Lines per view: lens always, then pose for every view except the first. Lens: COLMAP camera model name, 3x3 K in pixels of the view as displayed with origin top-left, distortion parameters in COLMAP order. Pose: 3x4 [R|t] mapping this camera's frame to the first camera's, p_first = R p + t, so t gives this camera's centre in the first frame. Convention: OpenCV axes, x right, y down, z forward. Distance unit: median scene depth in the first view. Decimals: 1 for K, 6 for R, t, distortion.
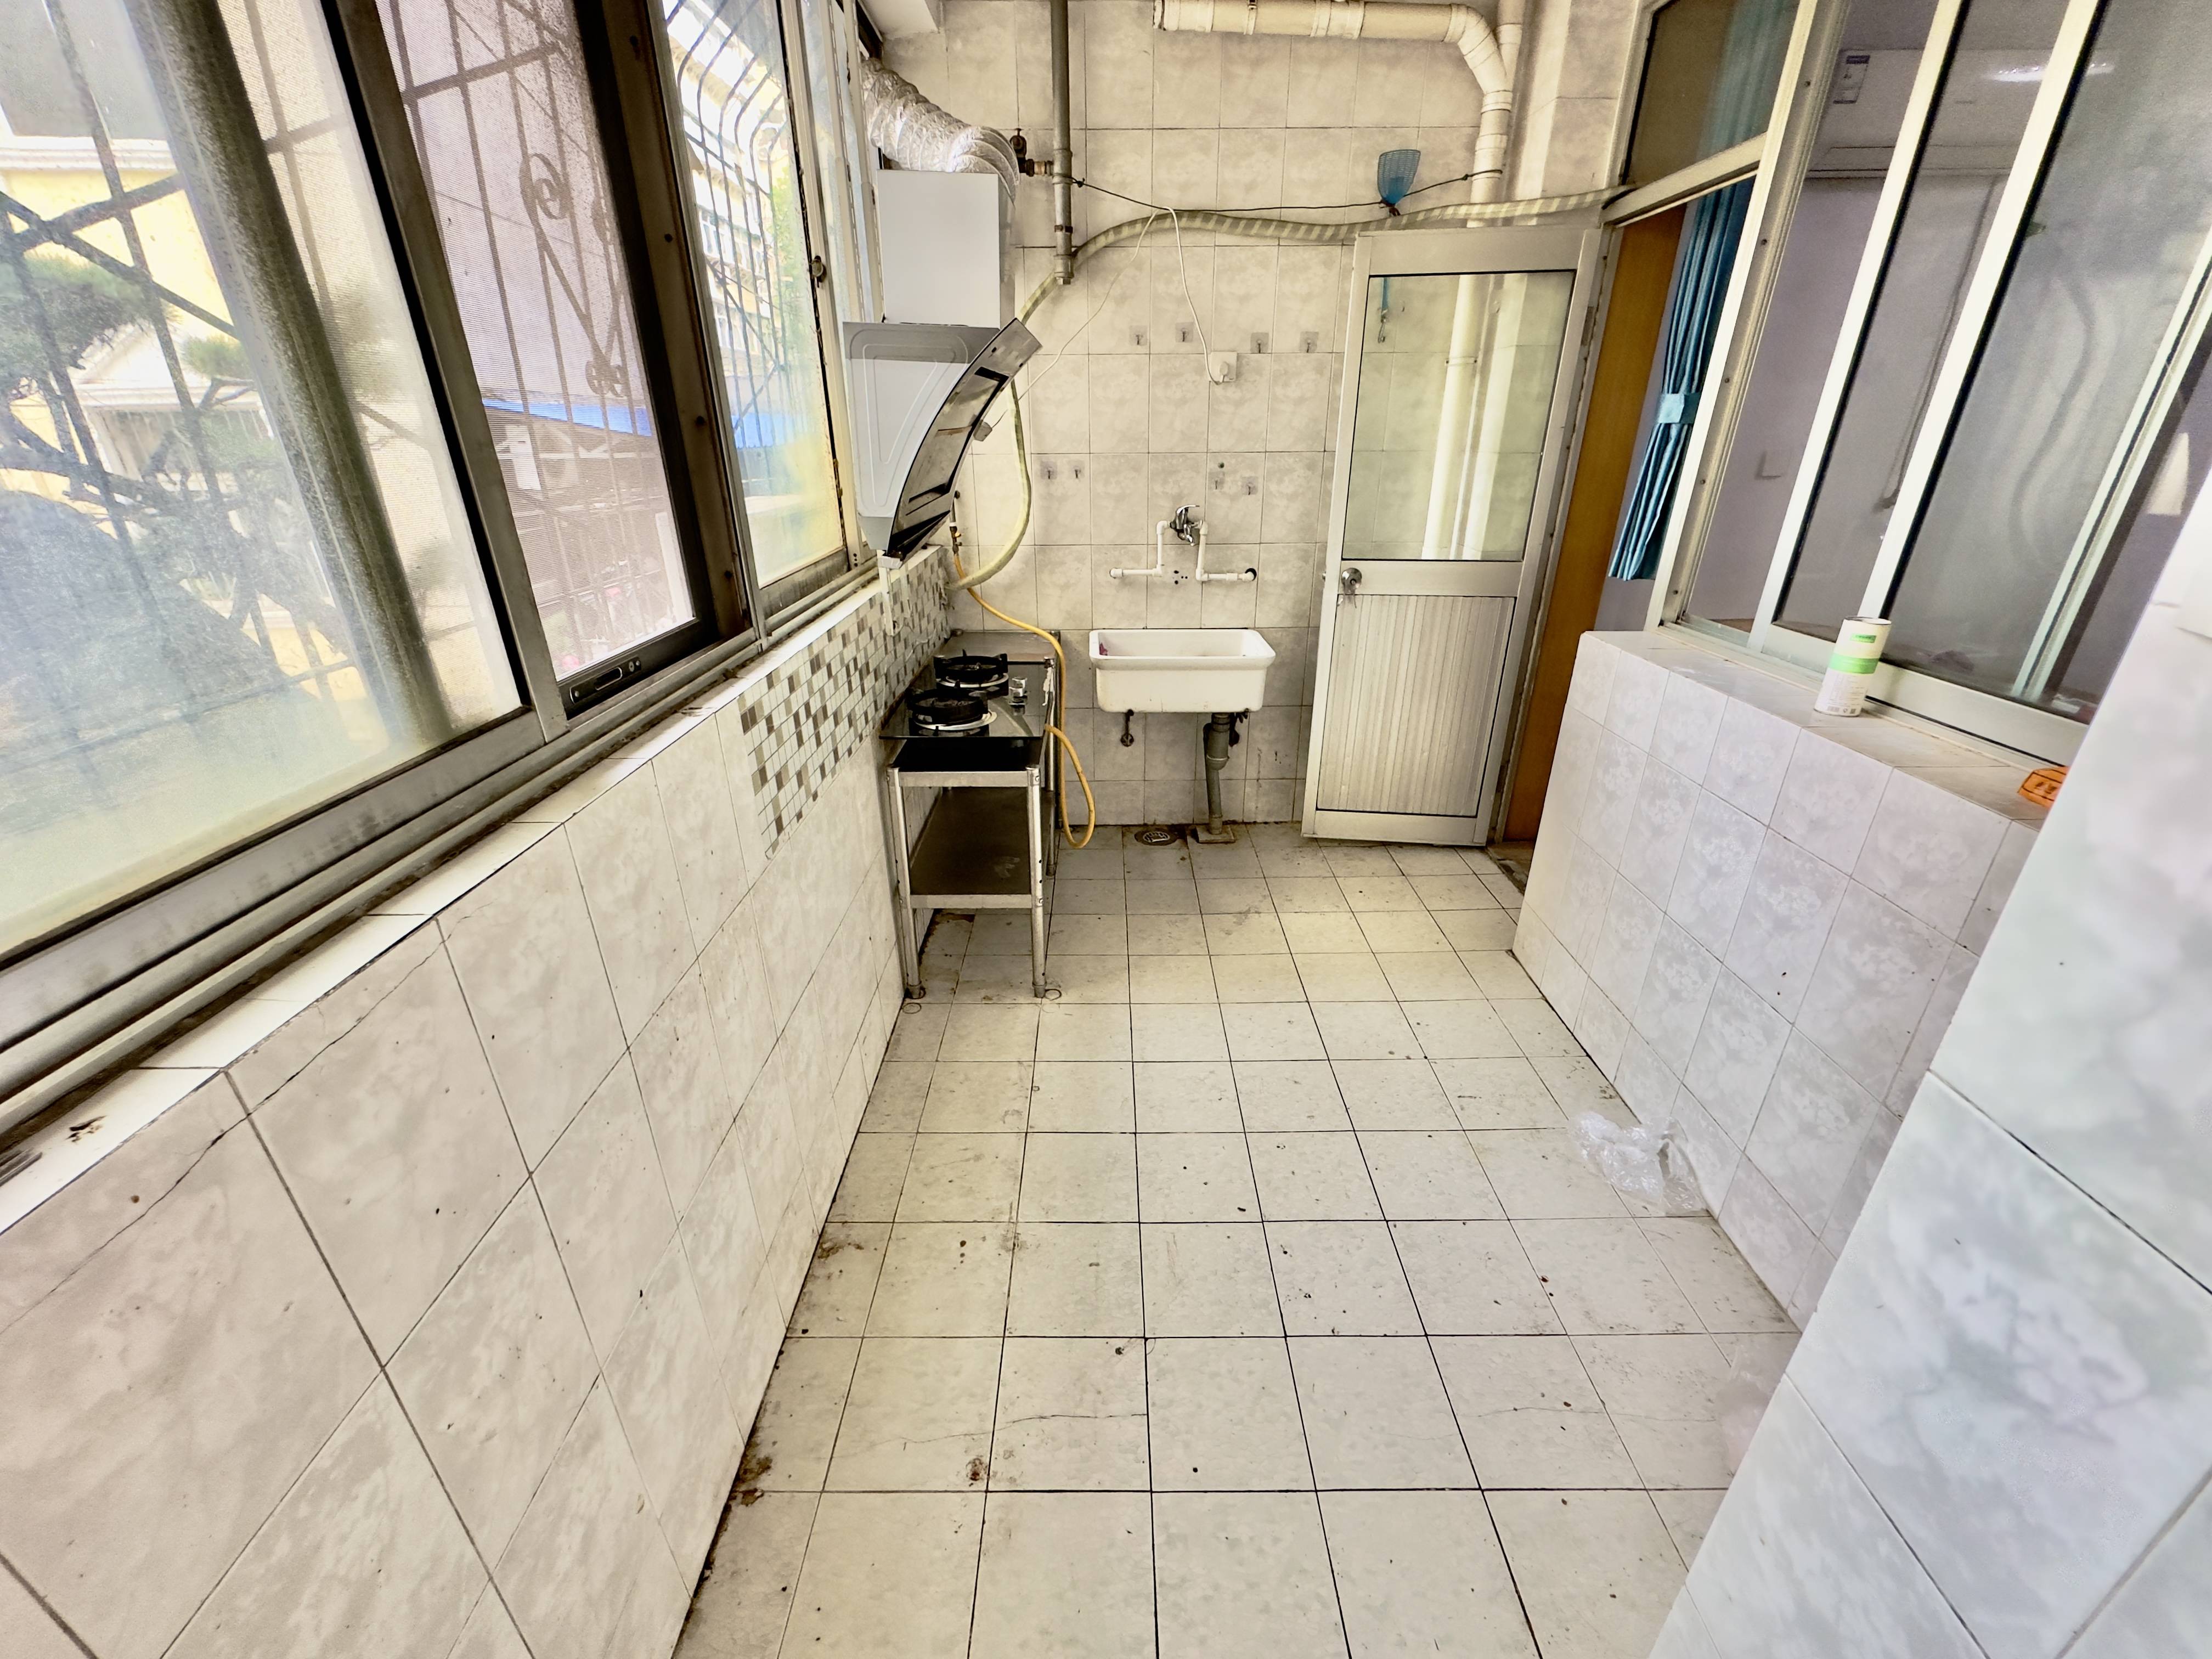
lens RADIAL K [[883.0, 0, 1106.0], [0, 883.0, 829.5], [0, 0, 1]] dist [0.000374, 0.000111]
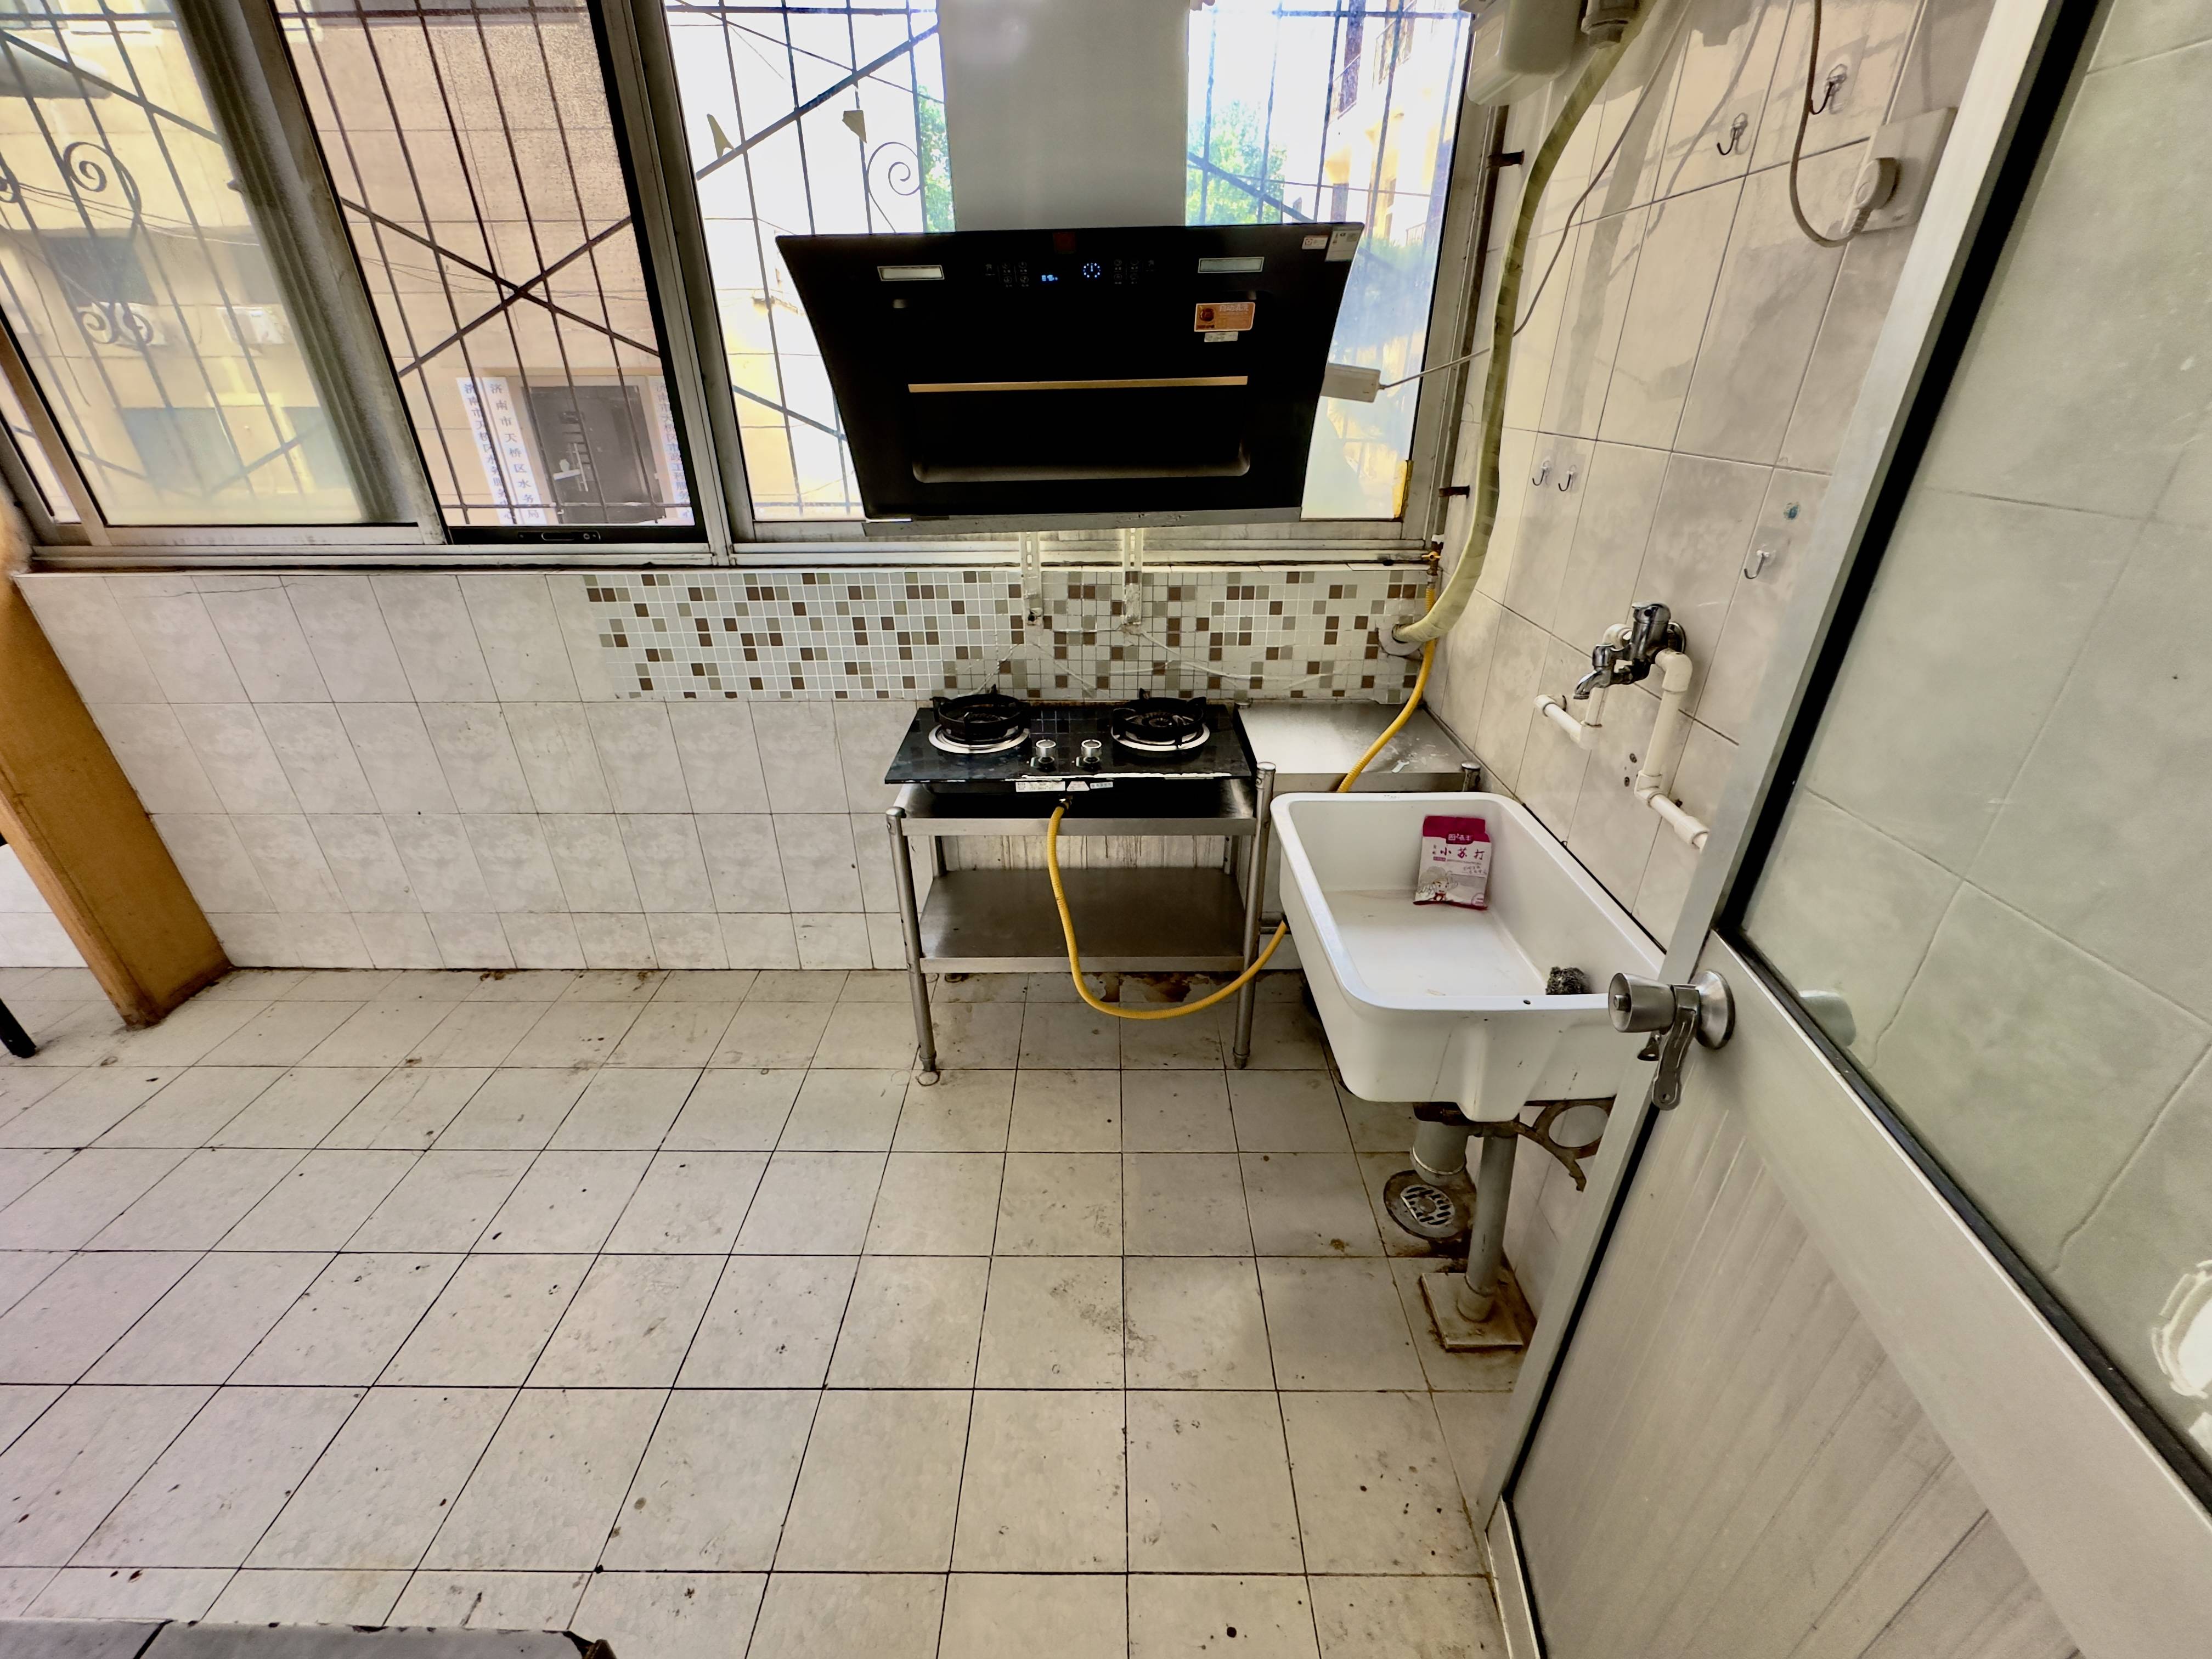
lens RADIAL K [[883.0, 0, 1106.0], [0, 883.0, 829.5], [0, 0, 1]] dist [0.000374, 0.000111]
pose [[-0.006425, 0.469443, -0.882939, 0.817636], [-0.410300, 0.803973, 0.430444, -0.622213], [0.911928, 0.365036, 0.187447, 1.320596]]
